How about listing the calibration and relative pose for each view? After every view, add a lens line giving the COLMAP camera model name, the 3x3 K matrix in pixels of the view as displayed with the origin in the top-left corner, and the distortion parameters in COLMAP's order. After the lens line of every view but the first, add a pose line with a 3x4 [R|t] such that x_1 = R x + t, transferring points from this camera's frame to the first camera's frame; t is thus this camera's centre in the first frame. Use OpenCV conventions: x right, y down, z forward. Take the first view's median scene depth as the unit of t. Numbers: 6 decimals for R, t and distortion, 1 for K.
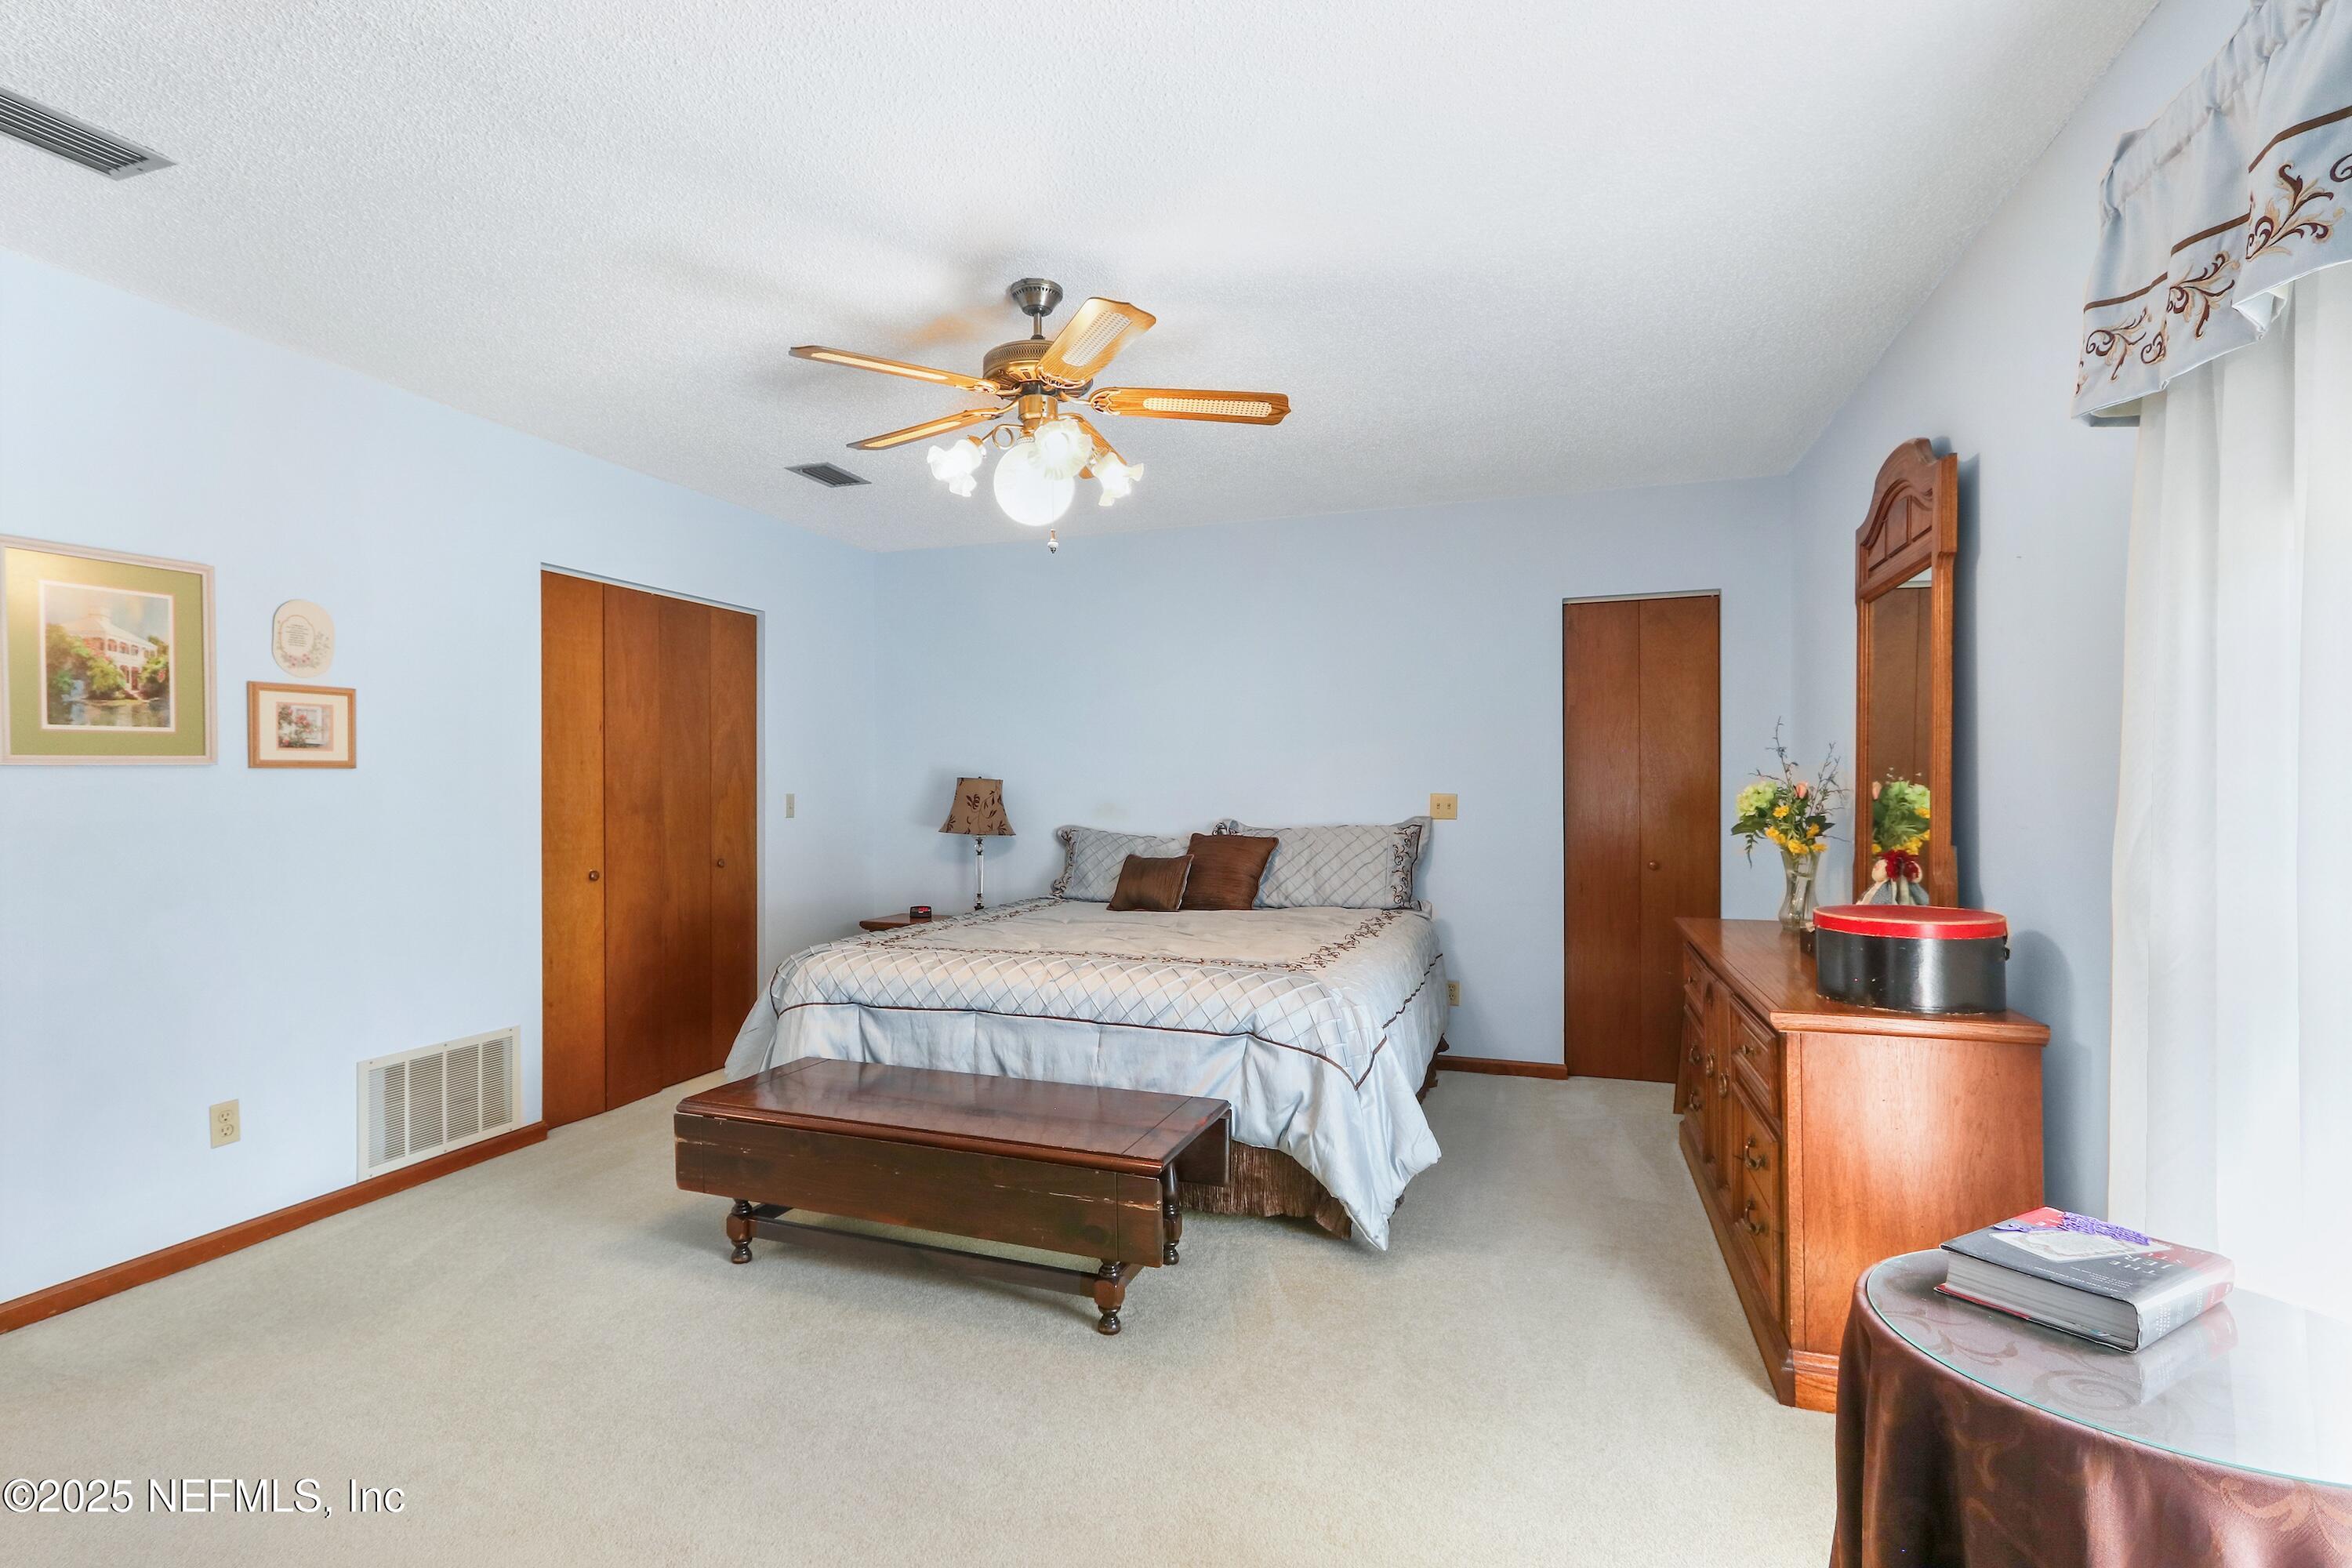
lens RADIAL K [[1090.4, 0, 1155.9], [0, 1090.4, 811.8], [0, 0, 1]] dist [-0.010621, 0.008681]
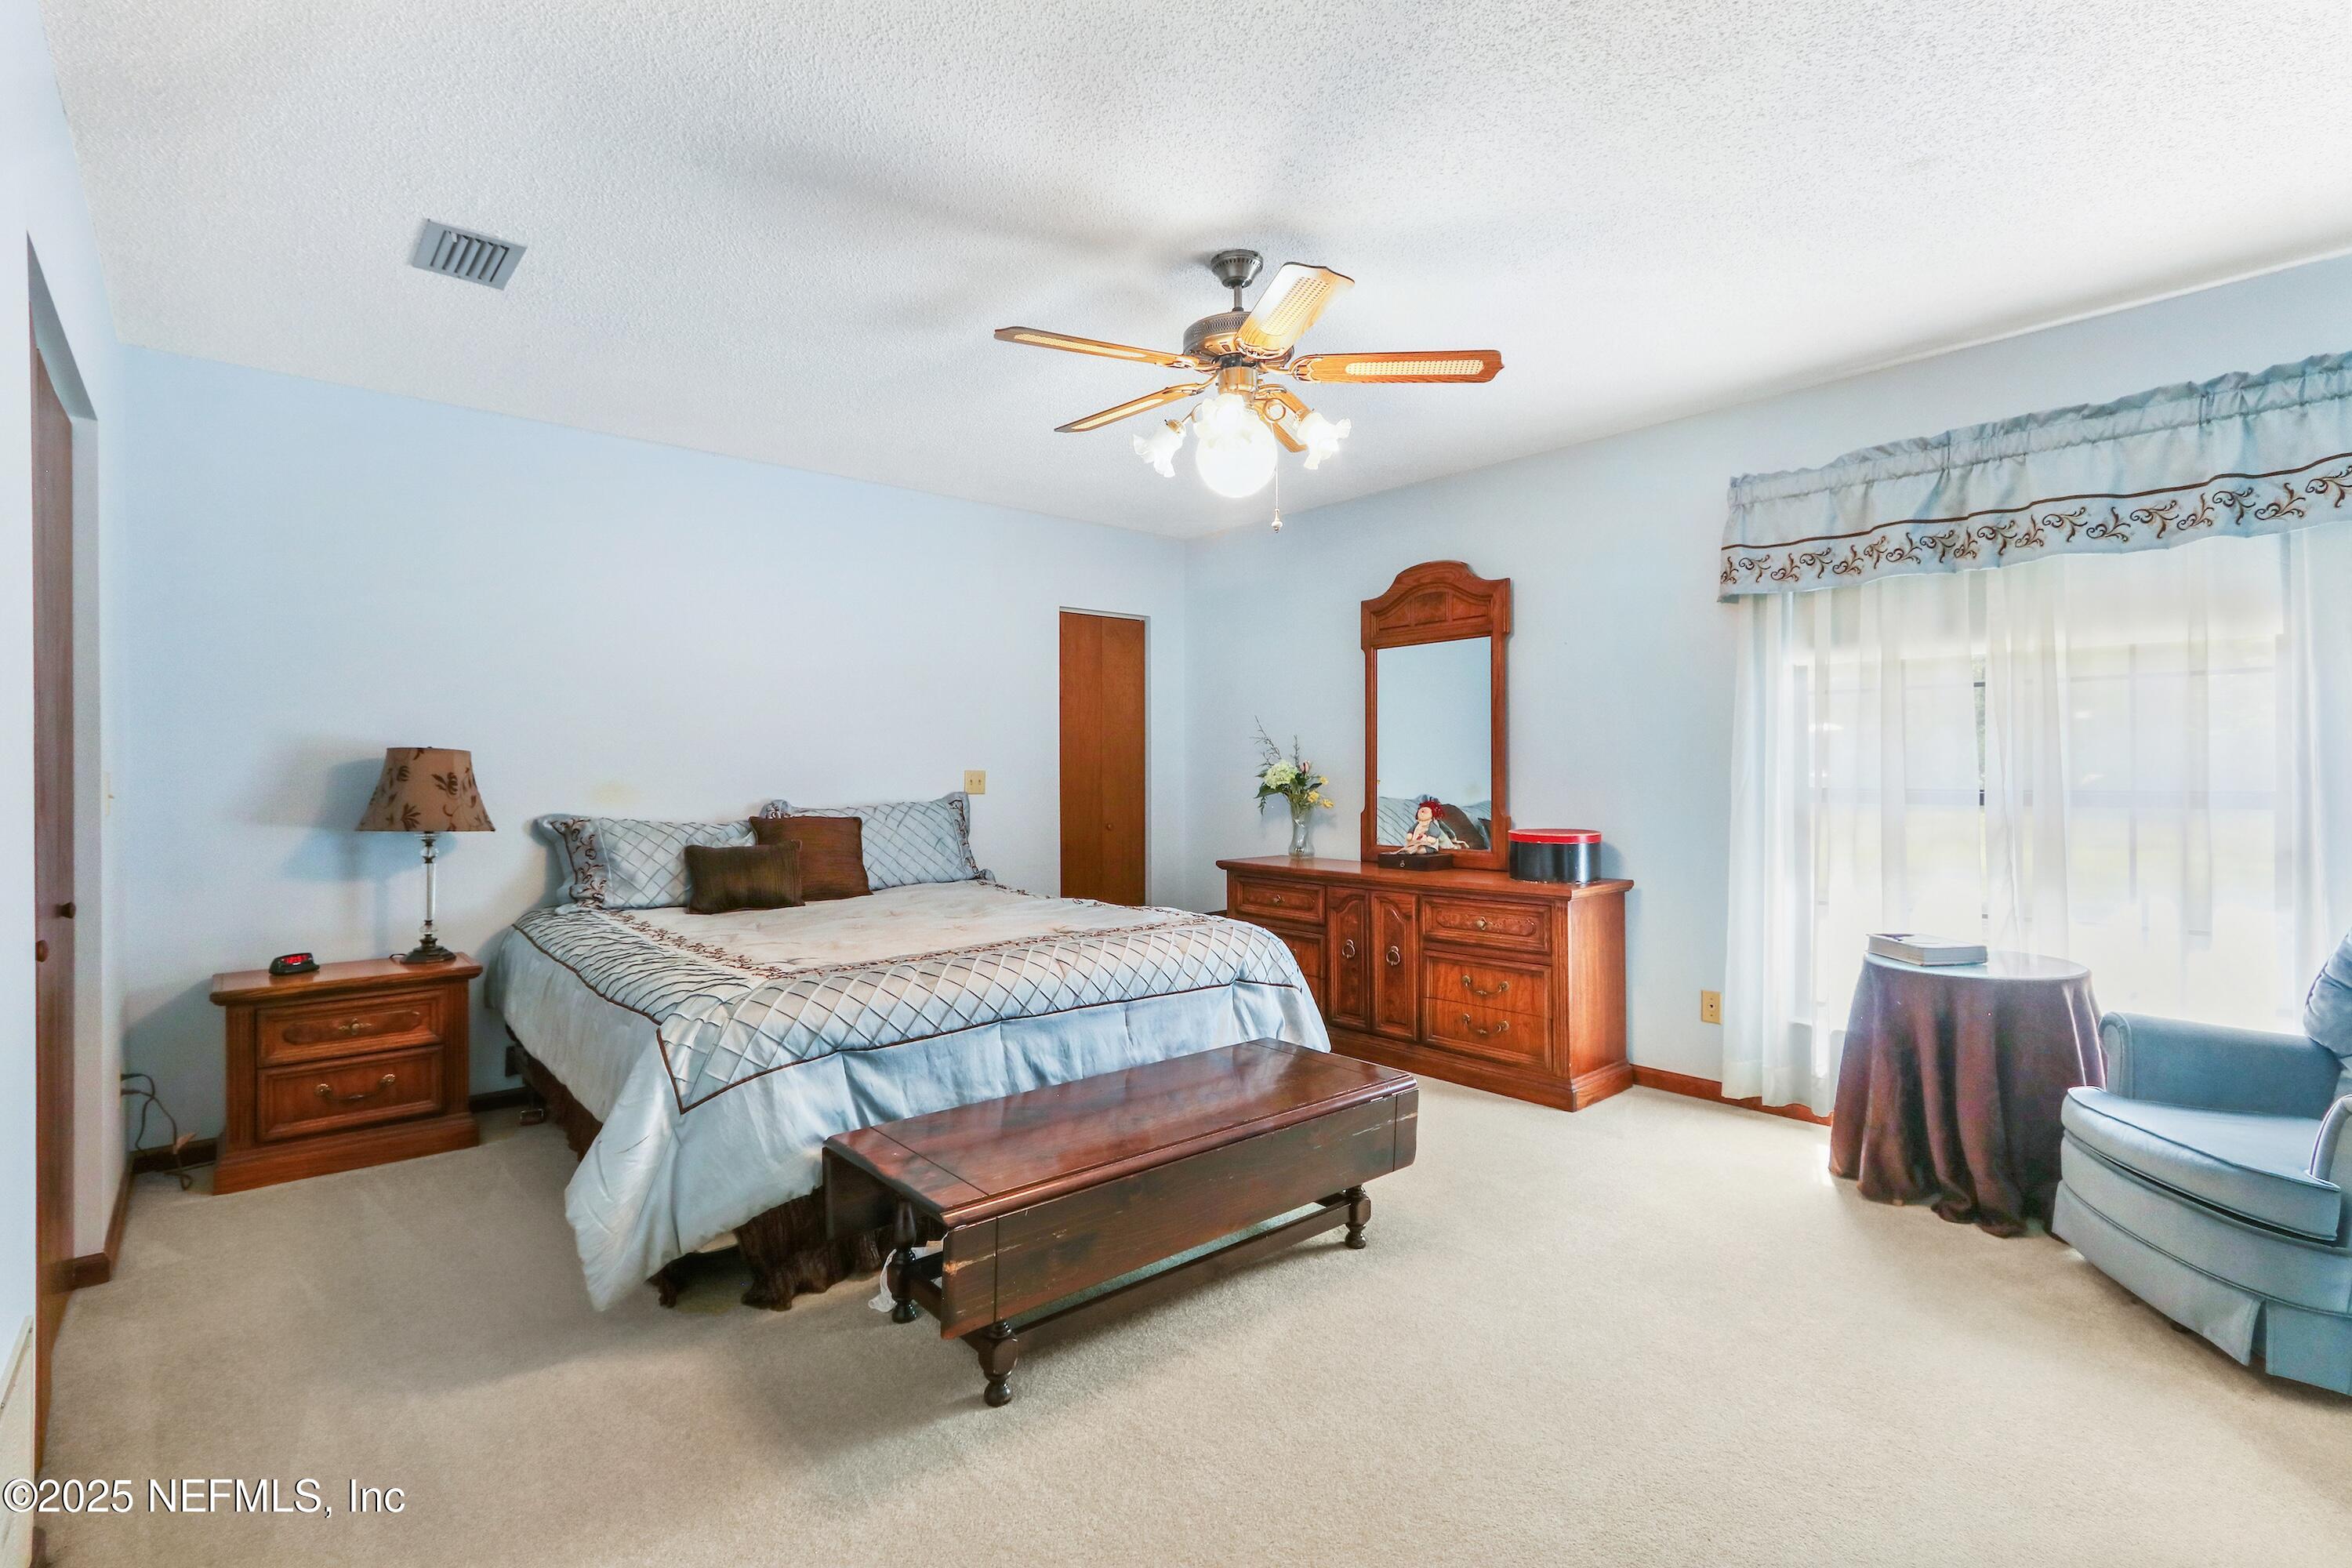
lens RADIAL K [[1087.9, 0, 1145.6], [0, 1087.9, 759.8], [0, 0, 1]] dist [-0.001309, 0.004275]
pose [[0.495694, 0.010195, 0.868437, -0.841145], [0.020357, 0.999520, -0.023353, 0.001935], [-0.868259, 0.029255, 0.495249, 0.472674]]
